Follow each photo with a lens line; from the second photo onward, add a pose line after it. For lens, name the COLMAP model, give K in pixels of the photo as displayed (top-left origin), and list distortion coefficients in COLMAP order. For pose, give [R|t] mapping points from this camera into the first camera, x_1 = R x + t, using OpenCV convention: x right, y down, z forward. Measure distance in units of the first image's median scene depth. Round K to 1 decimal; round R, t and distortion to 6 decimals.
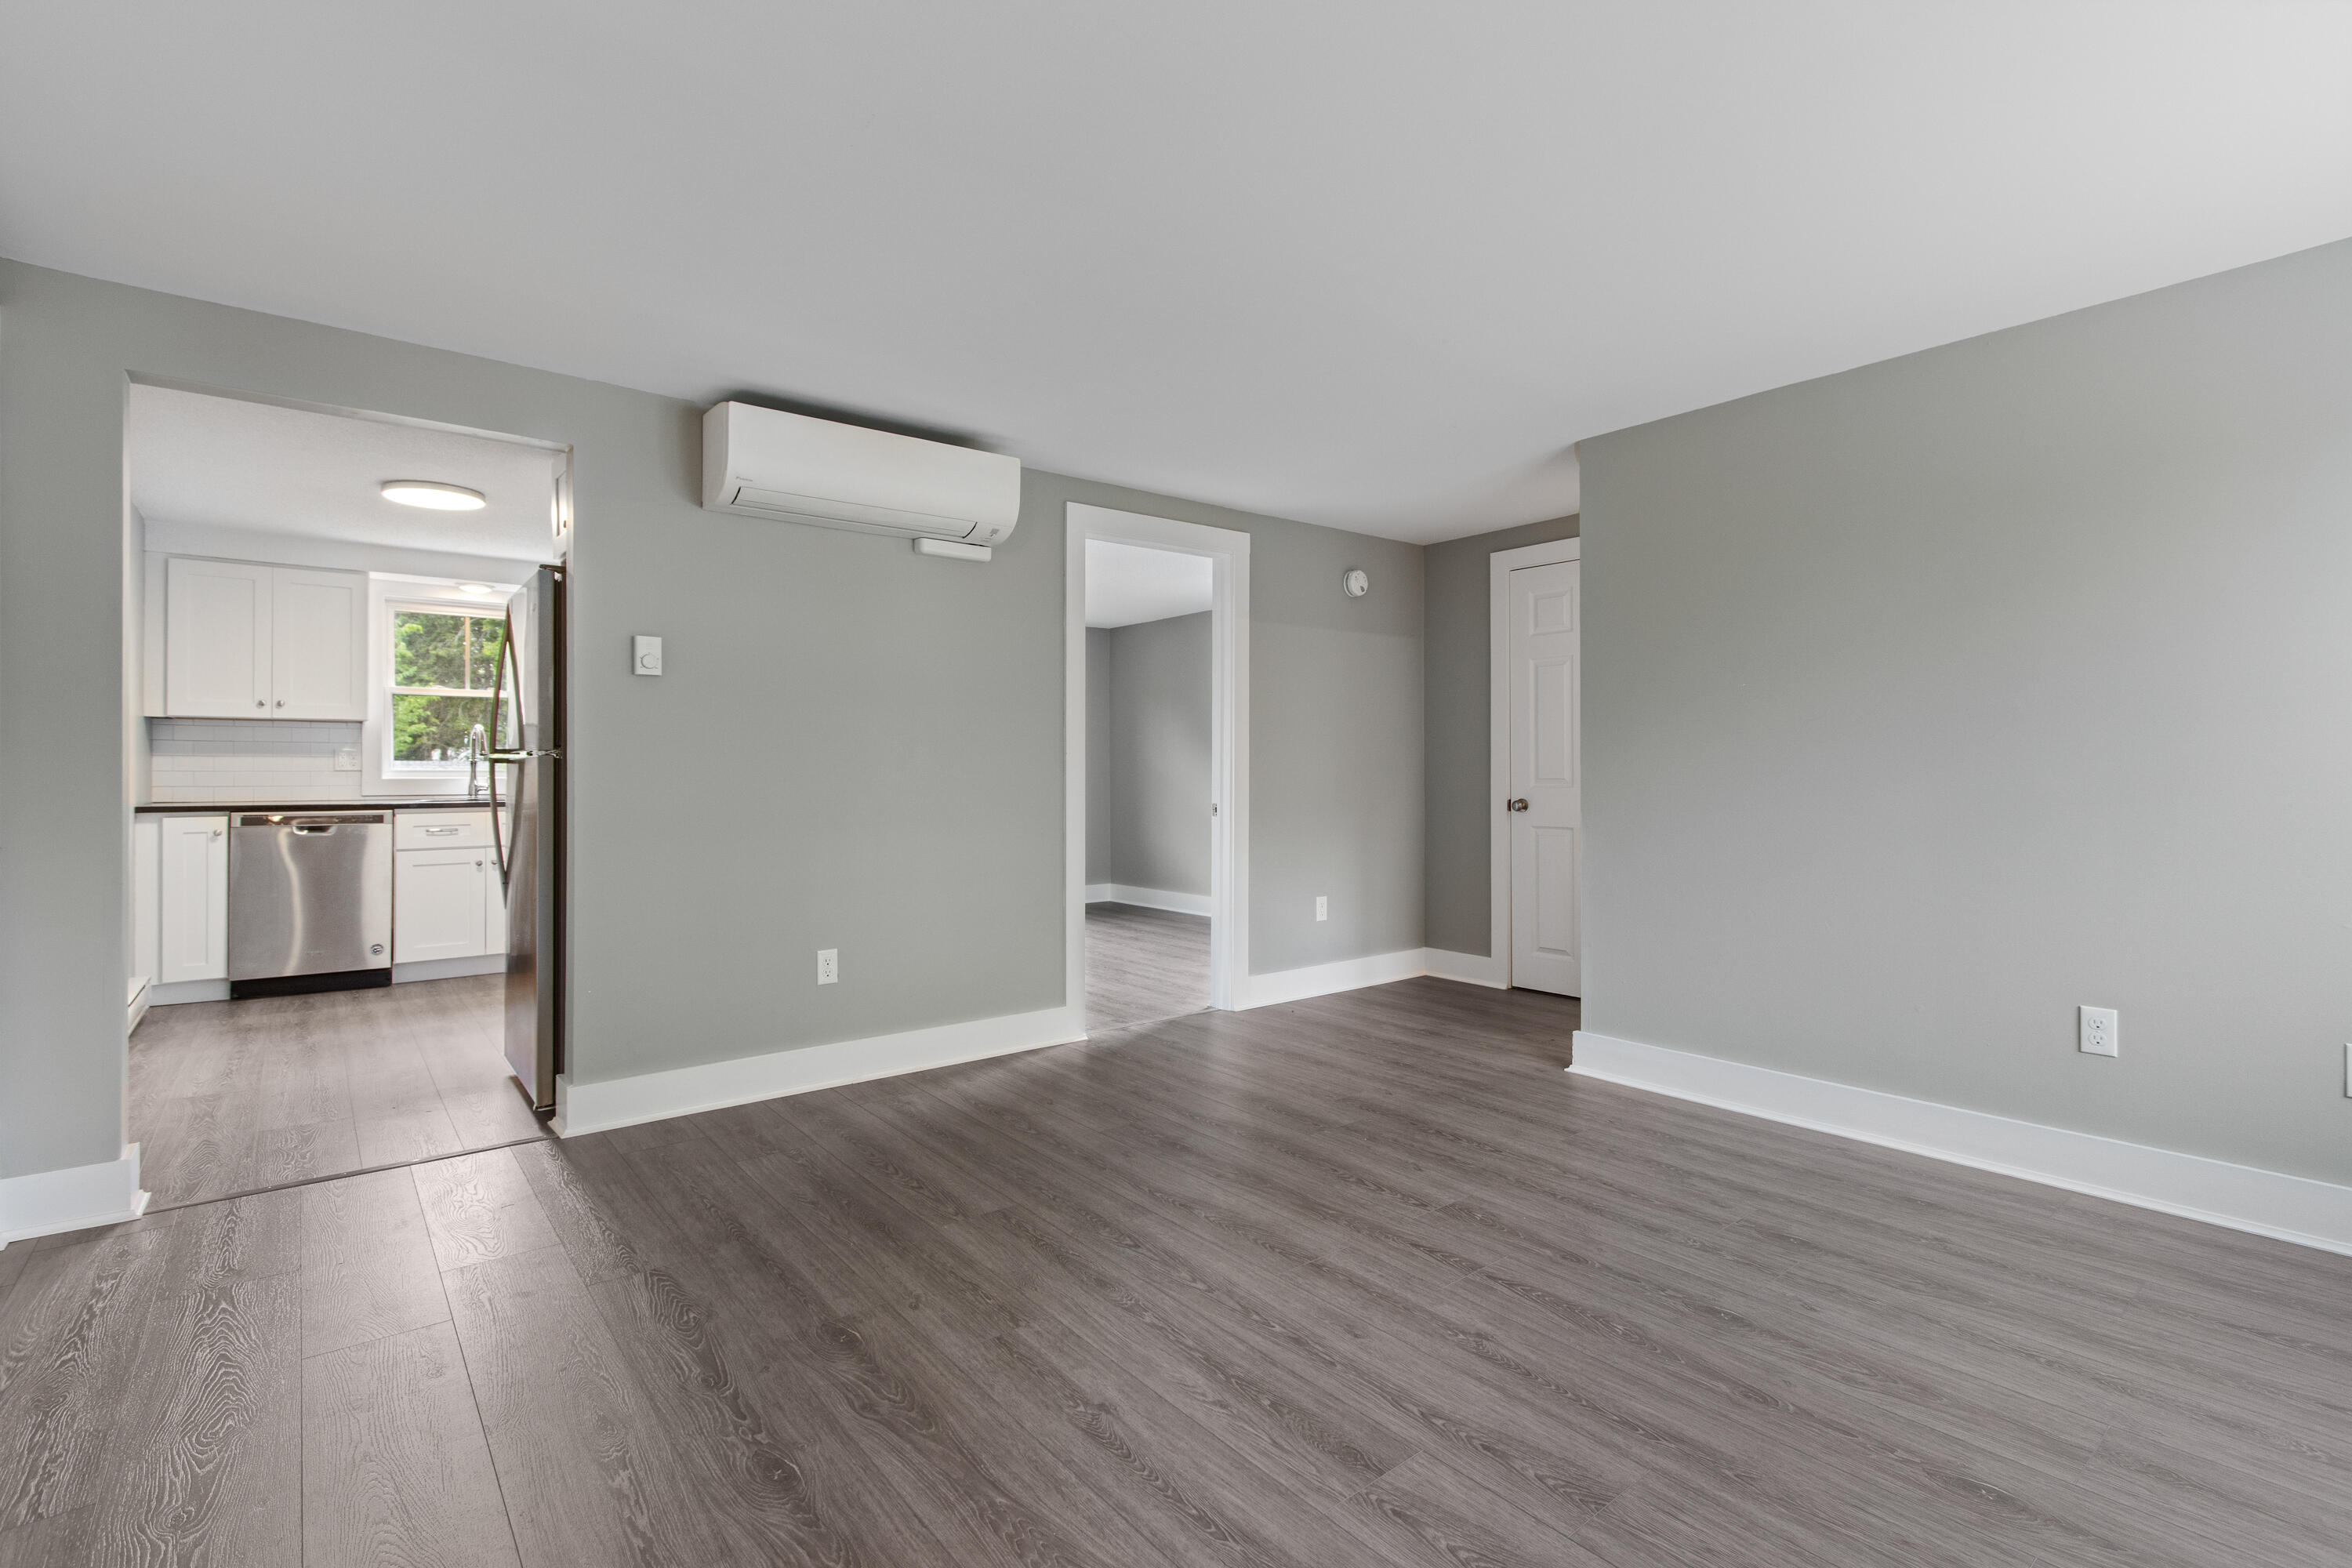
lens RADIAL K [[1106.4, 0, 1175.2], [0, 1106.4, 771.5], [0, 0, 1]] dist [0.001229, -0.000349]
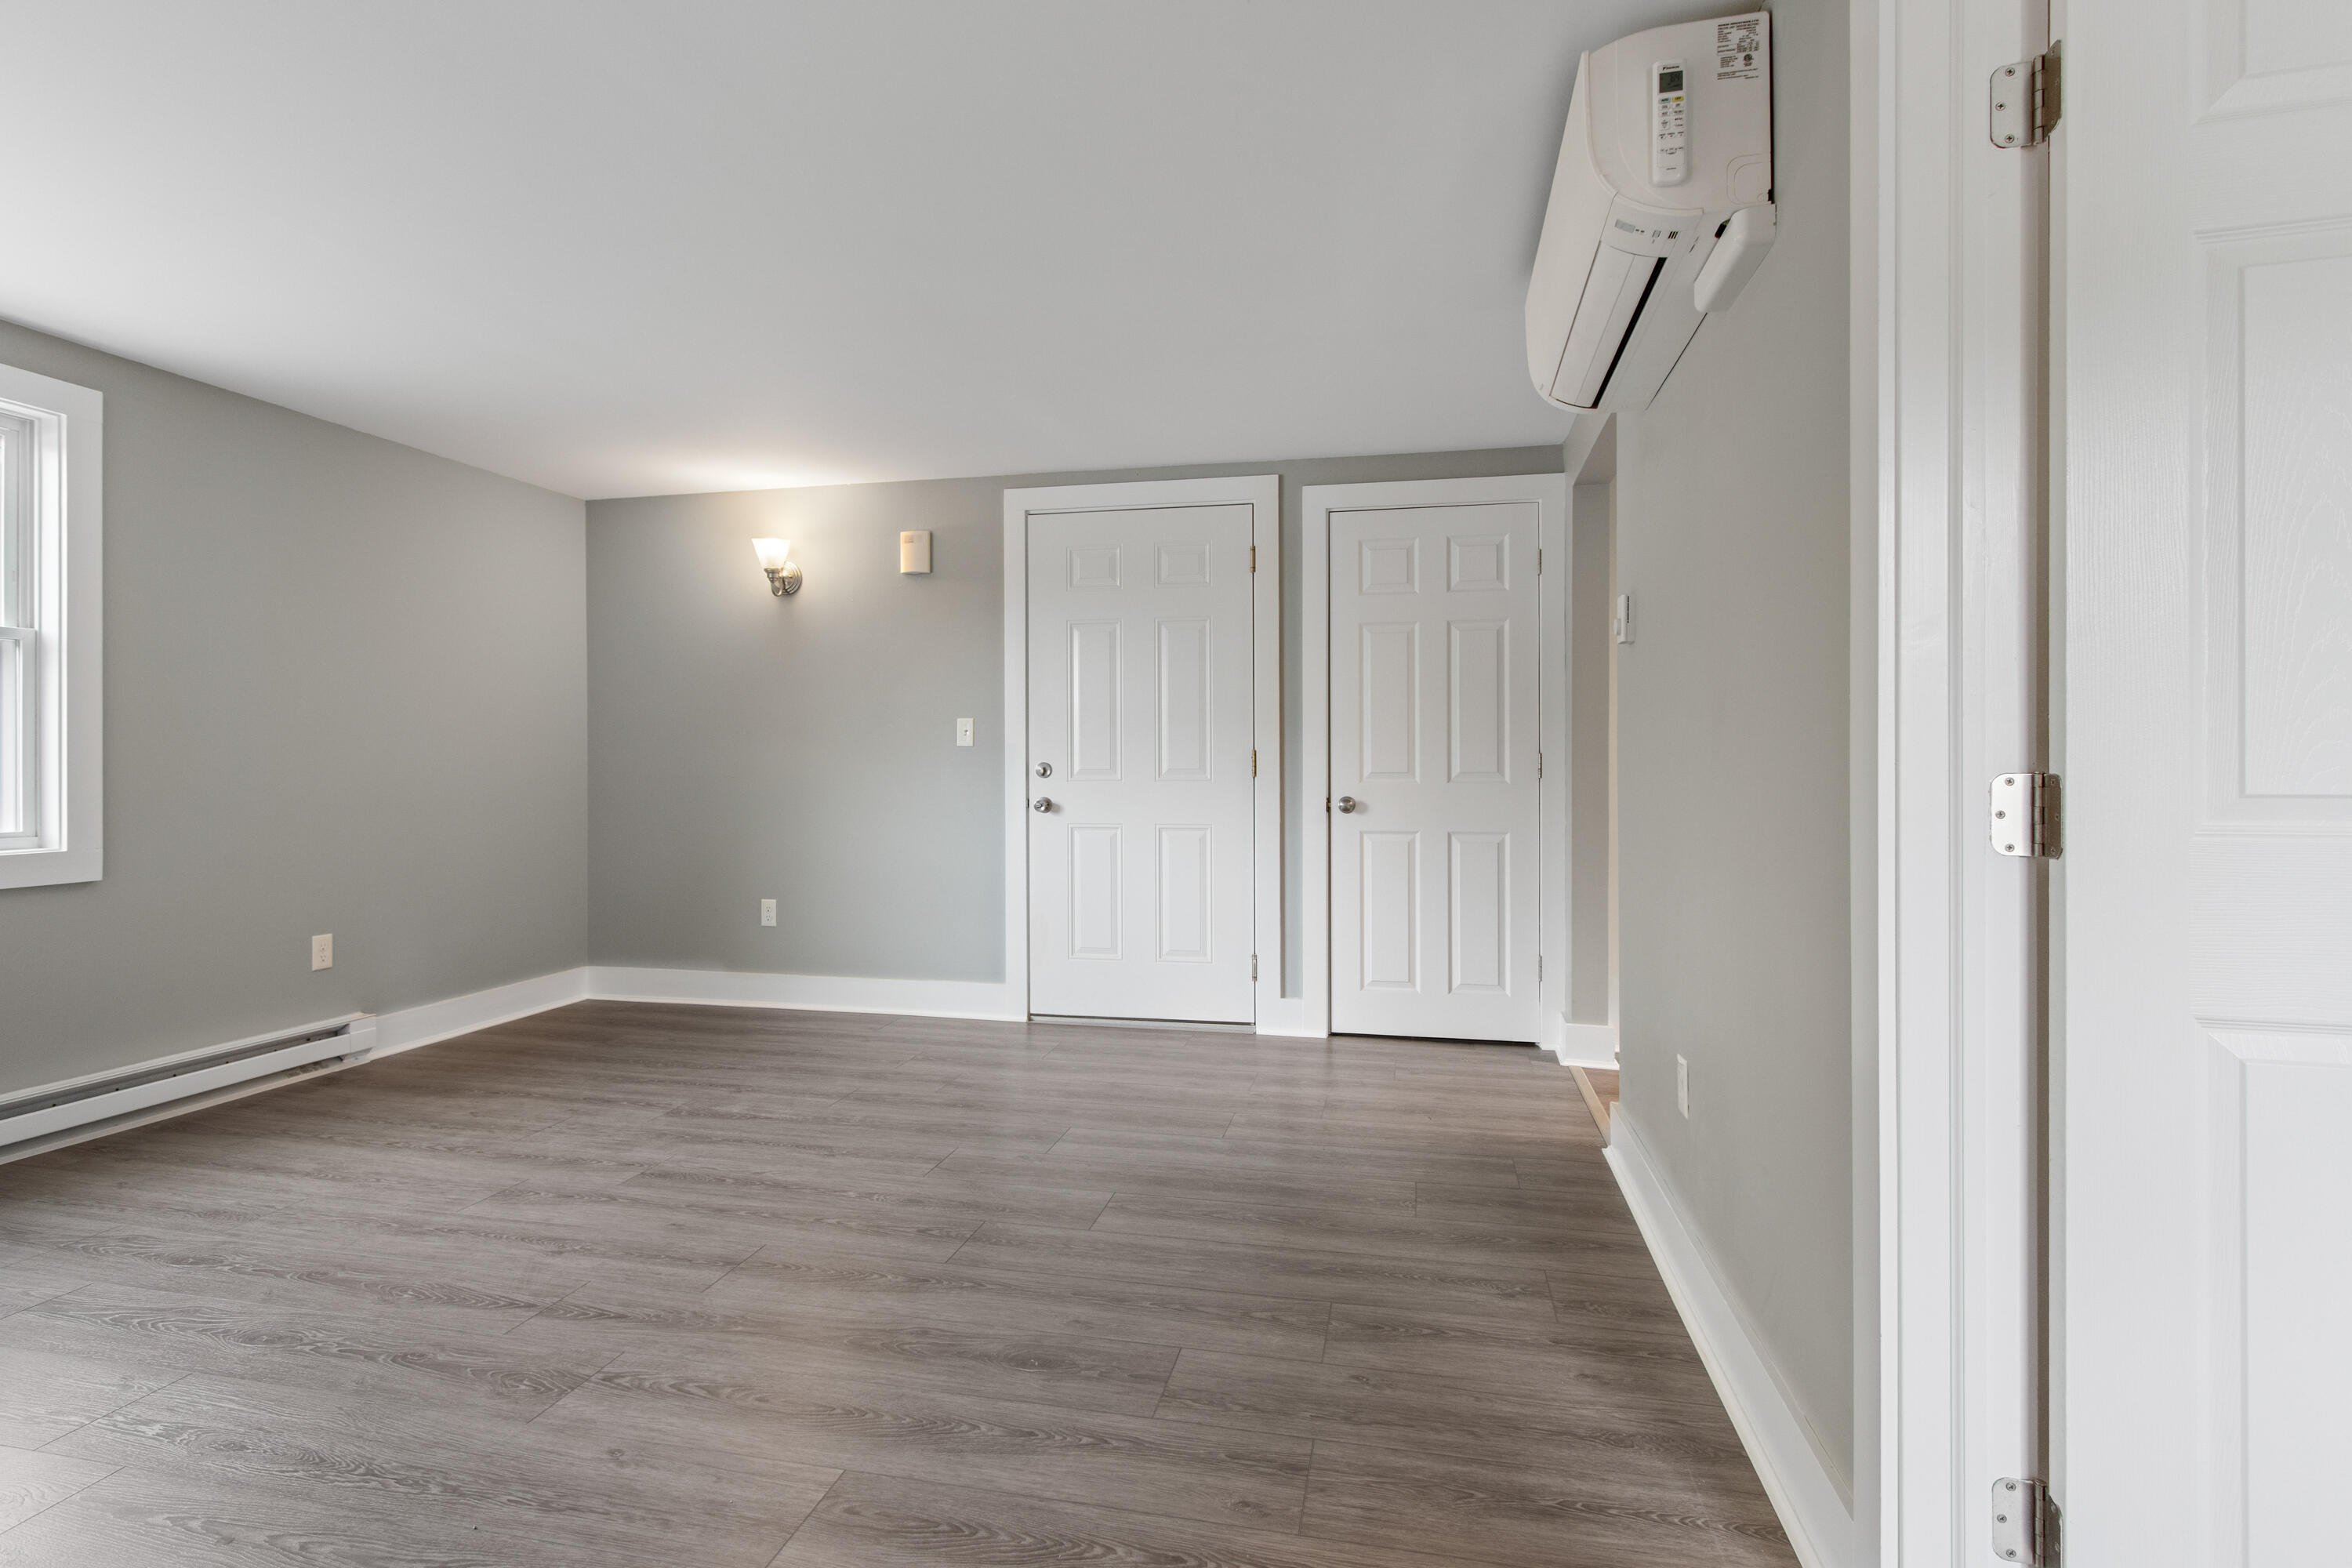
lens RADIAL K [[1106.4, 0, 1178.8], [0, 1106.4, 770.6], [0, 0, 1]] dist [0.001229, -0.000349]
pose [[-0.776919, 0.003854, -0.629589, 0.437518], [-0.002782, 0.999950, 0.009555, -0.004742], [0.629594, 0.009175, -0.776870, 2.017882]]
